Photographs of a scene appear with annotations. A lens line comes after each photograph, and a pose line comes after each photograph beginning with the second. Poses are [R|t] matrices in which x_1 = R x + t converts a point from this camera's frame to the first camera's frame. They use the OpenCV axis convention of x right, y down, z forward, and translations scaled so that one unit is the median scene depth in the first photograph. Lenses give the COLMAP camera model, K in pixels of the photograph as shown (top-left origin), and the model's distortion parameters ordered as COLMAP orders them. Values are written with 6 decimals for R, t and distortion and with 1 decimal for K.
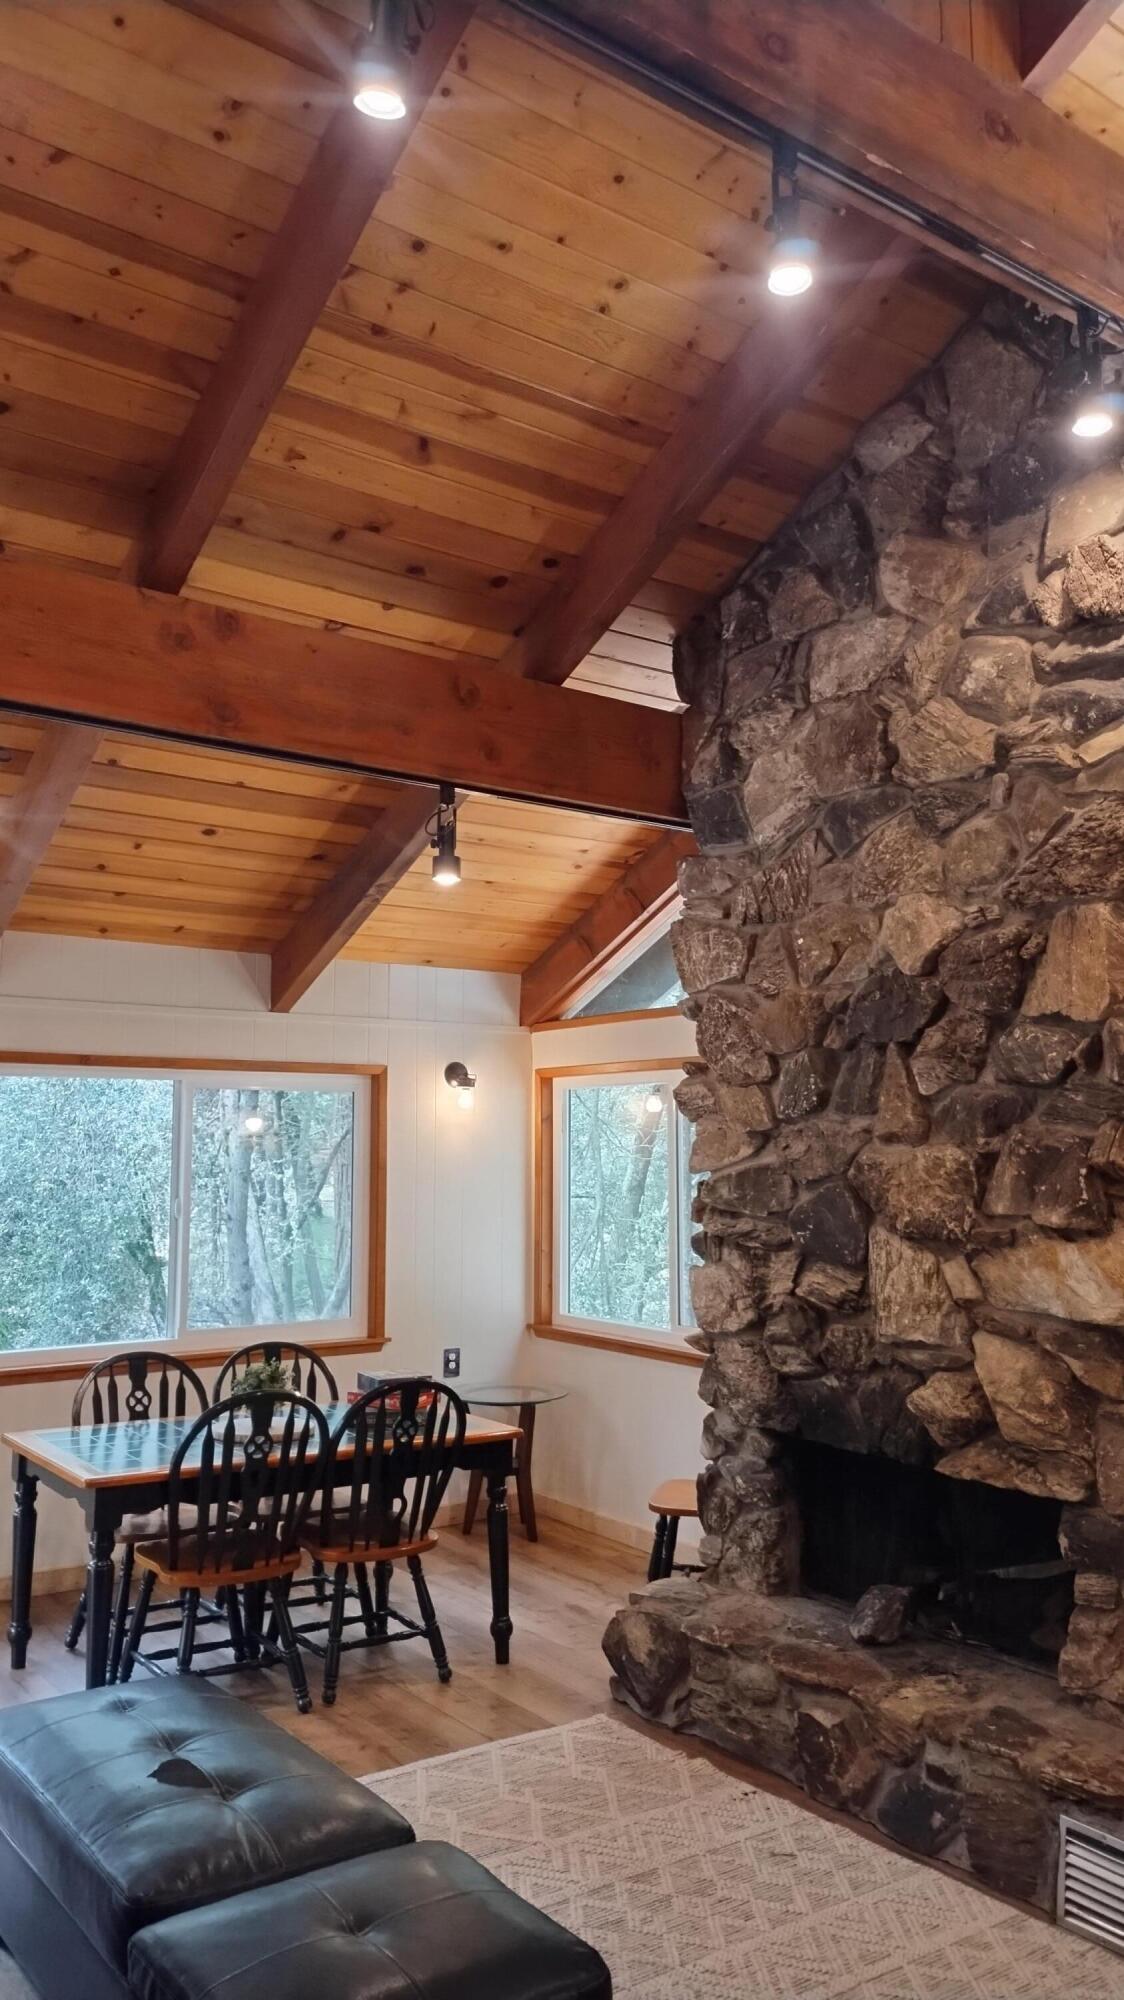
lens RADIAL K [[1472.4, 0, 565.7], [0, 1472.4, 1001.4], [0, 0, 1]] dist [0.078306, -0.113283]
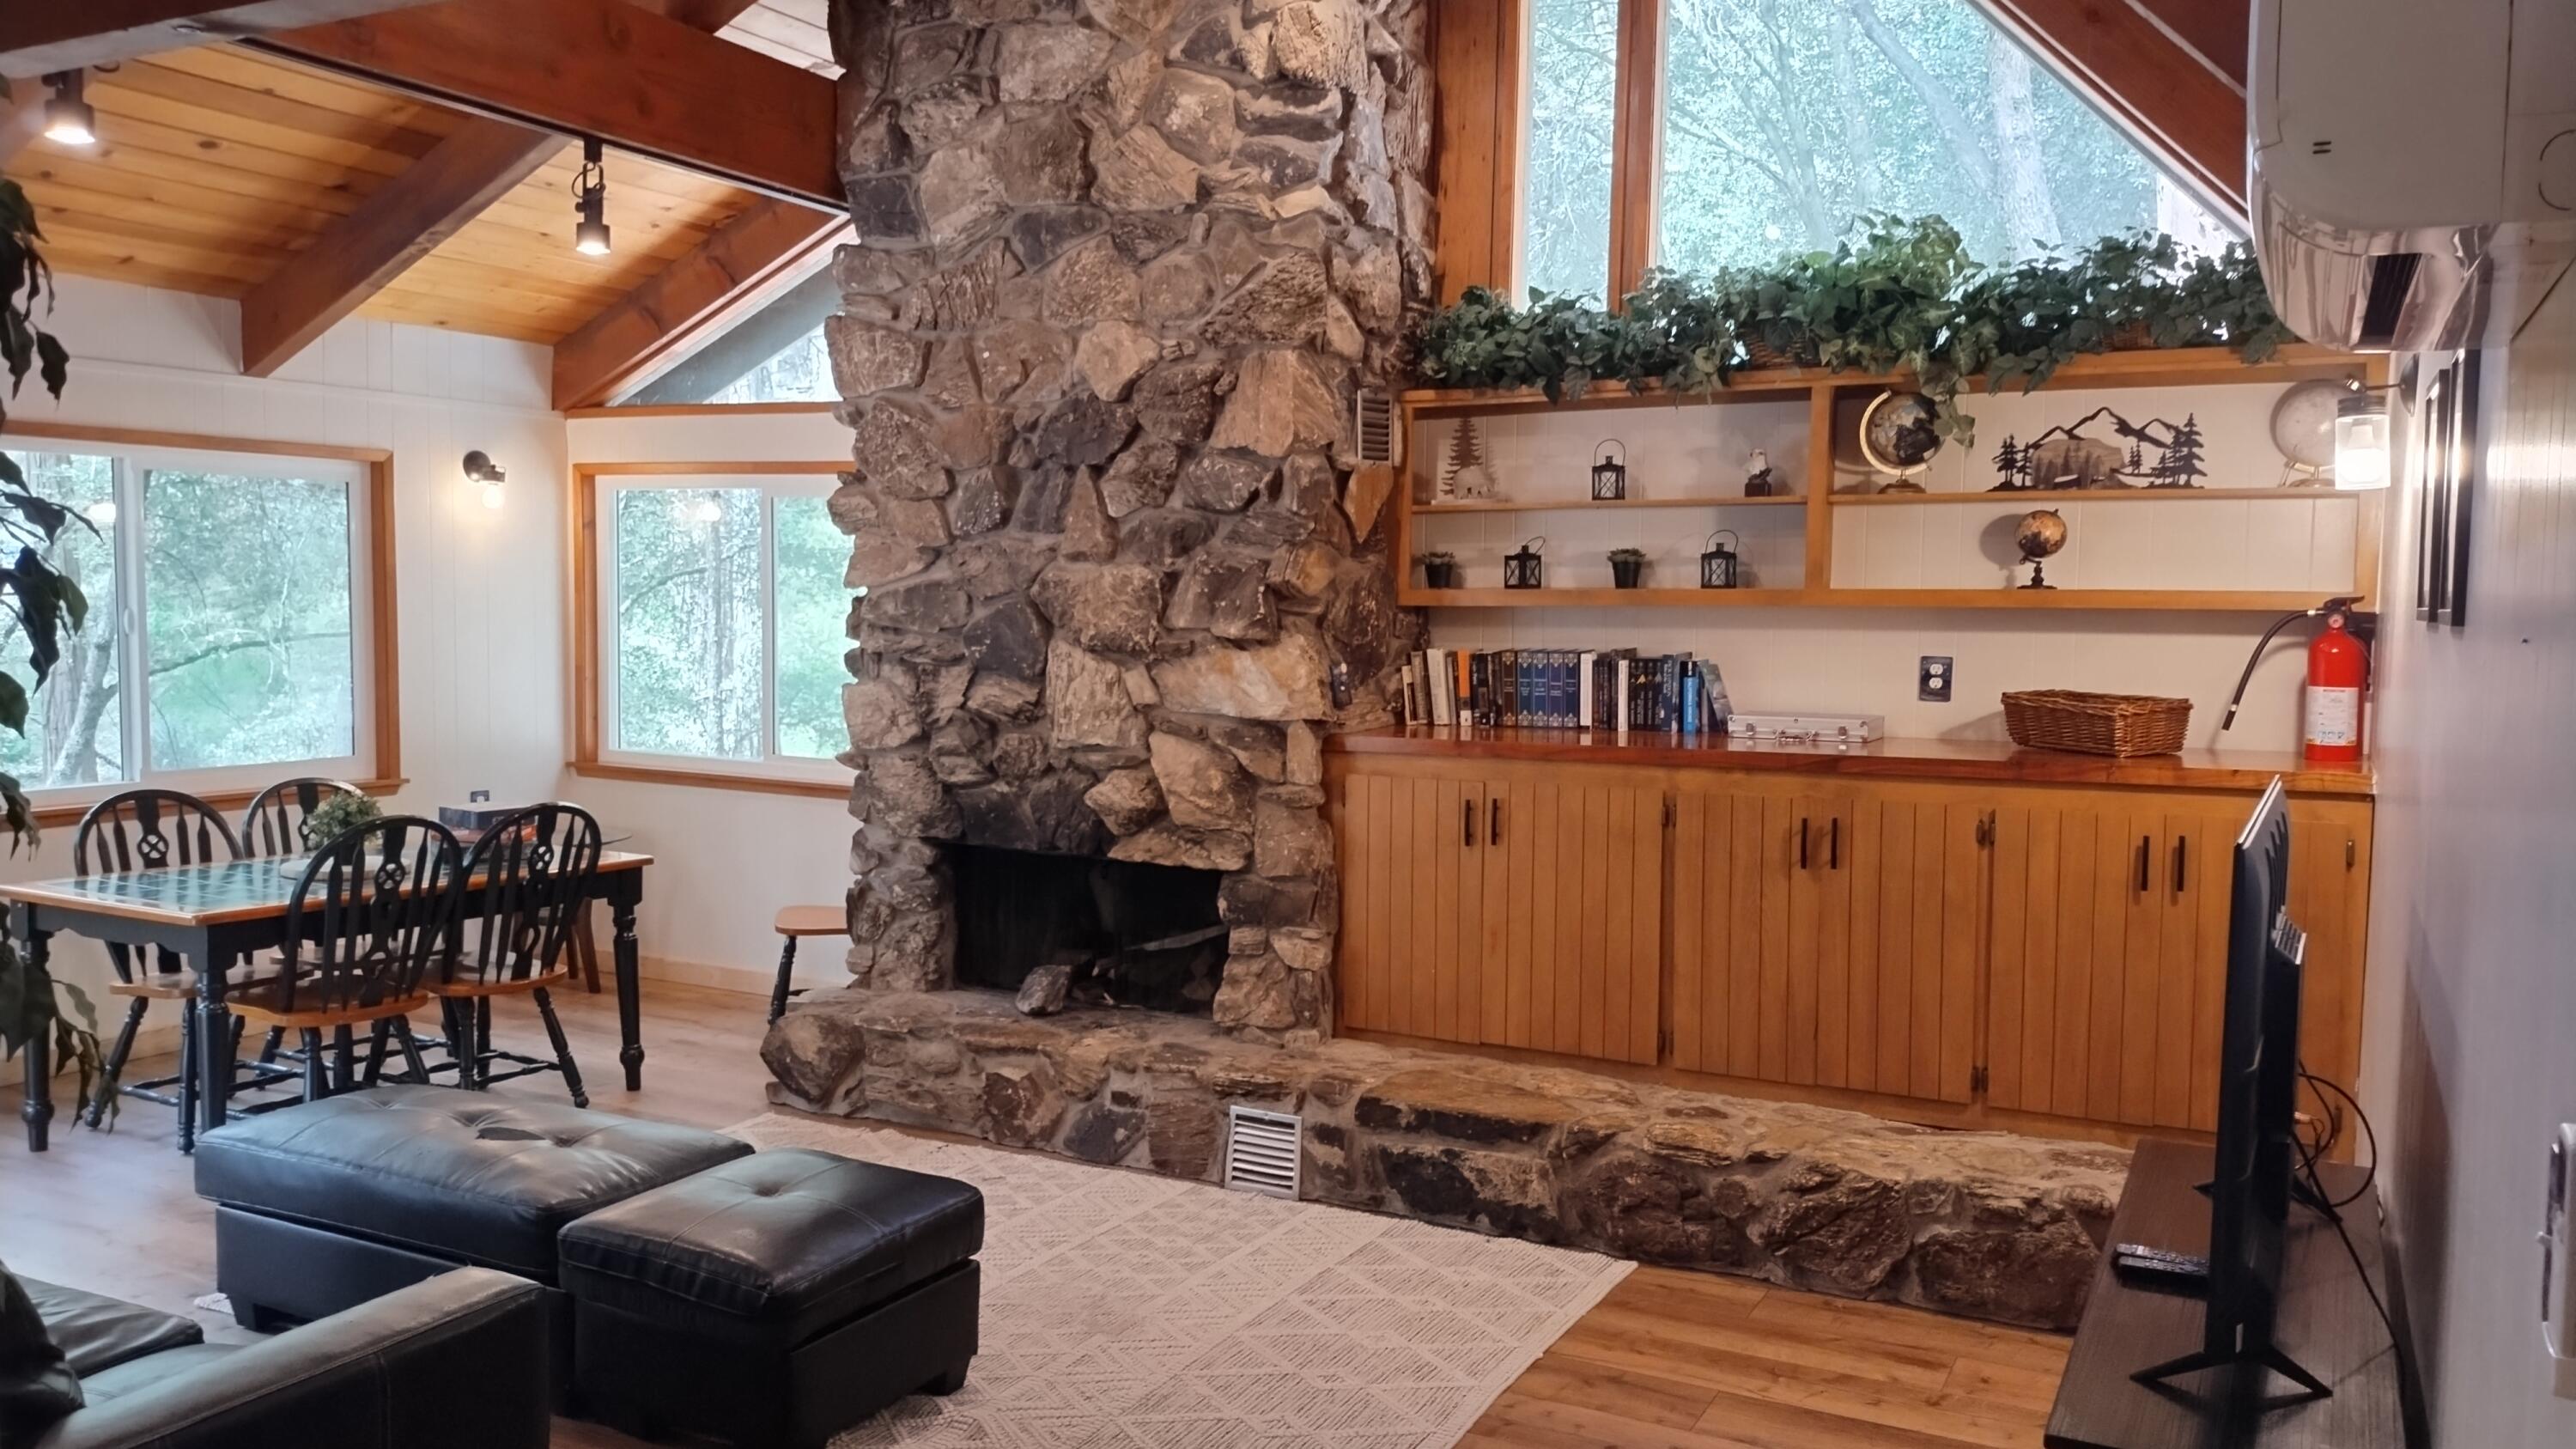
lens RADIAL K [[1896.7, 0, 1279.0], [0, 1896.7, 720.7], [0, 0, 1]] dist [0.078306, -0.113283]
pose [[0.894642, -0.013725, 0.446574, -0.236844], [-0.065091, 0.984860, 0.160667, -0.017102], [-0.442018, -0.172807, 0.880203, -0.249123]]
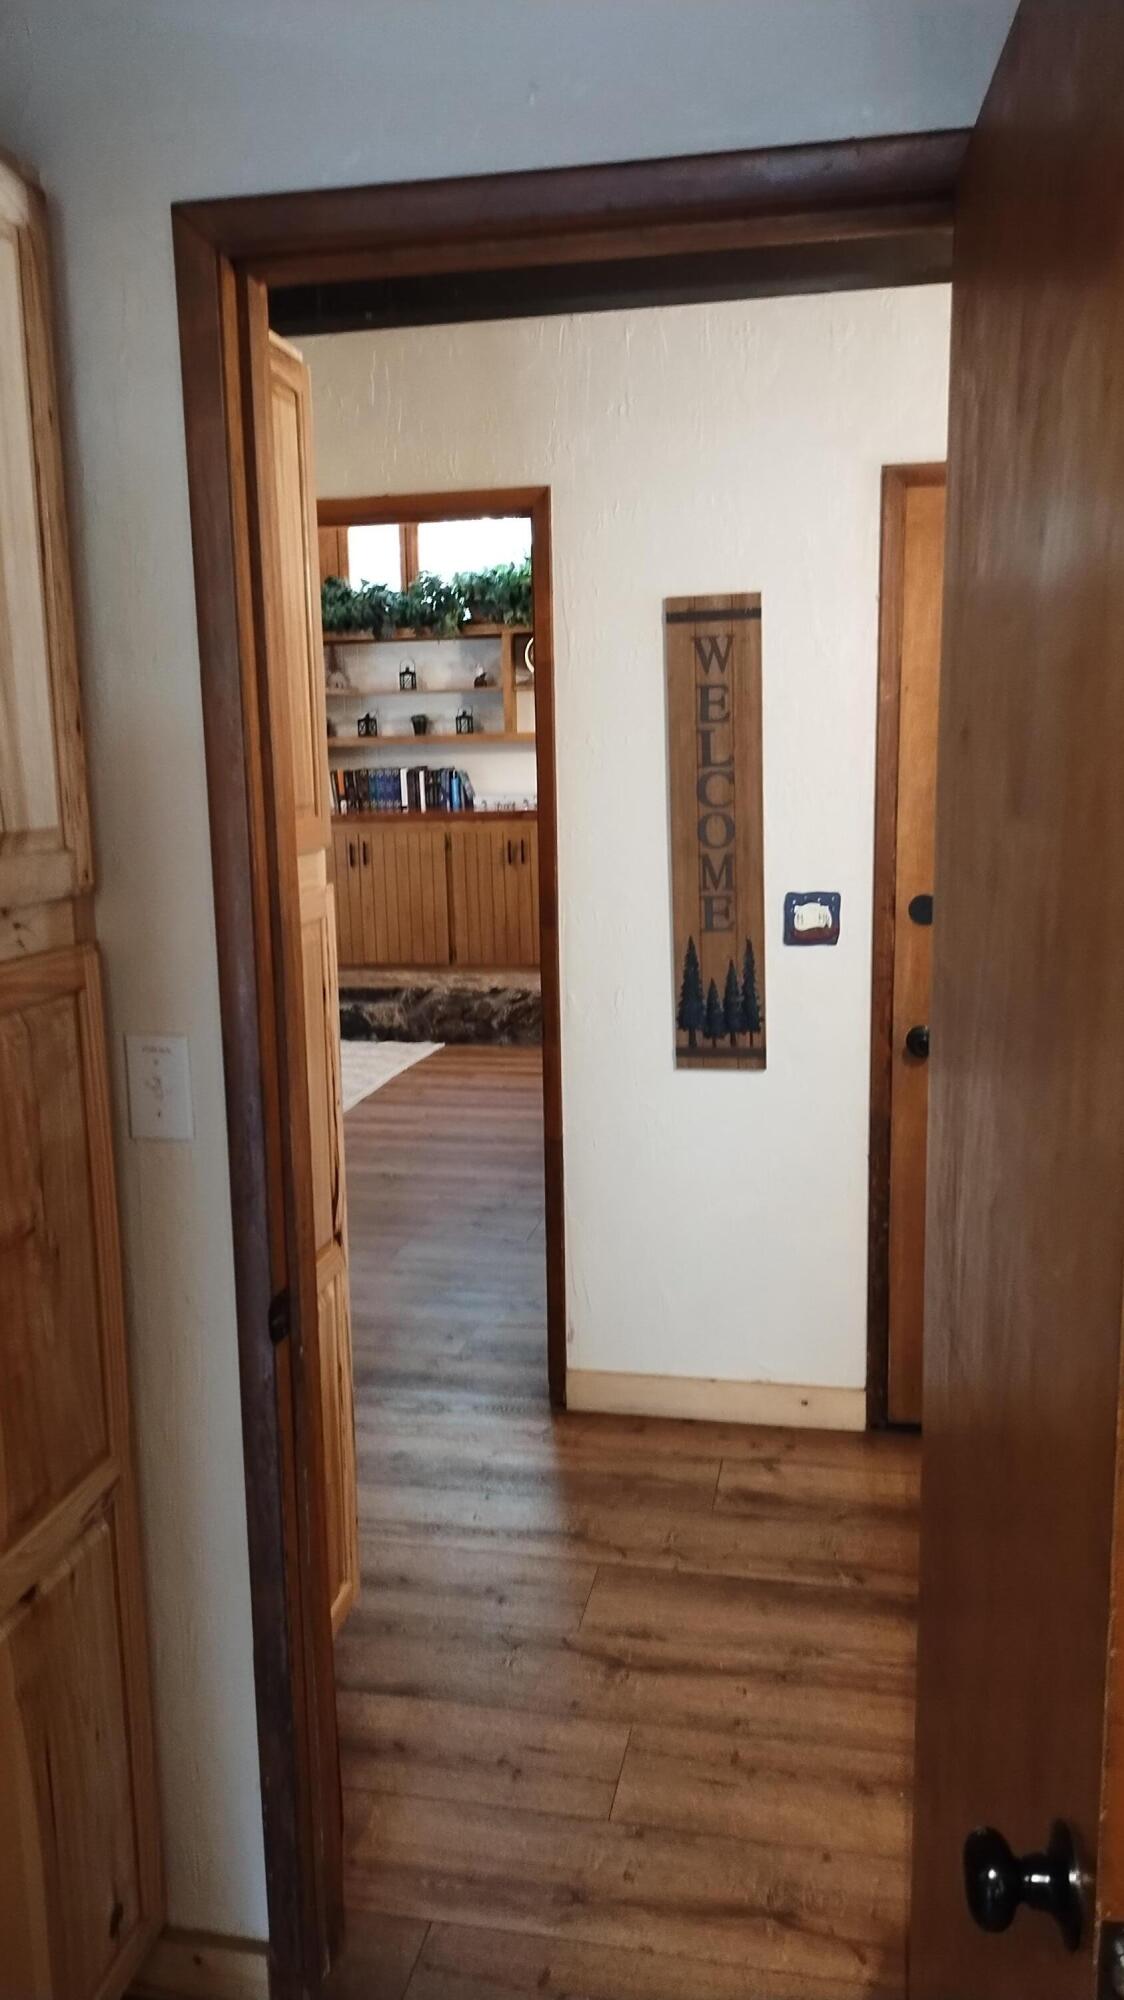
lens RADIAL K [[1472.4, 0, 566.8], [0, 1472.4, 1030.9], [0, 0, 1]] dist [0.078306, -0.113283]
pose [[0.736227, -0.138386, 0.662434, -0.647887], [-0.056255, 0.962965, 0.263691, -0.062397], [-0.674392, -0.231402, 0.701176, -0.784843]]
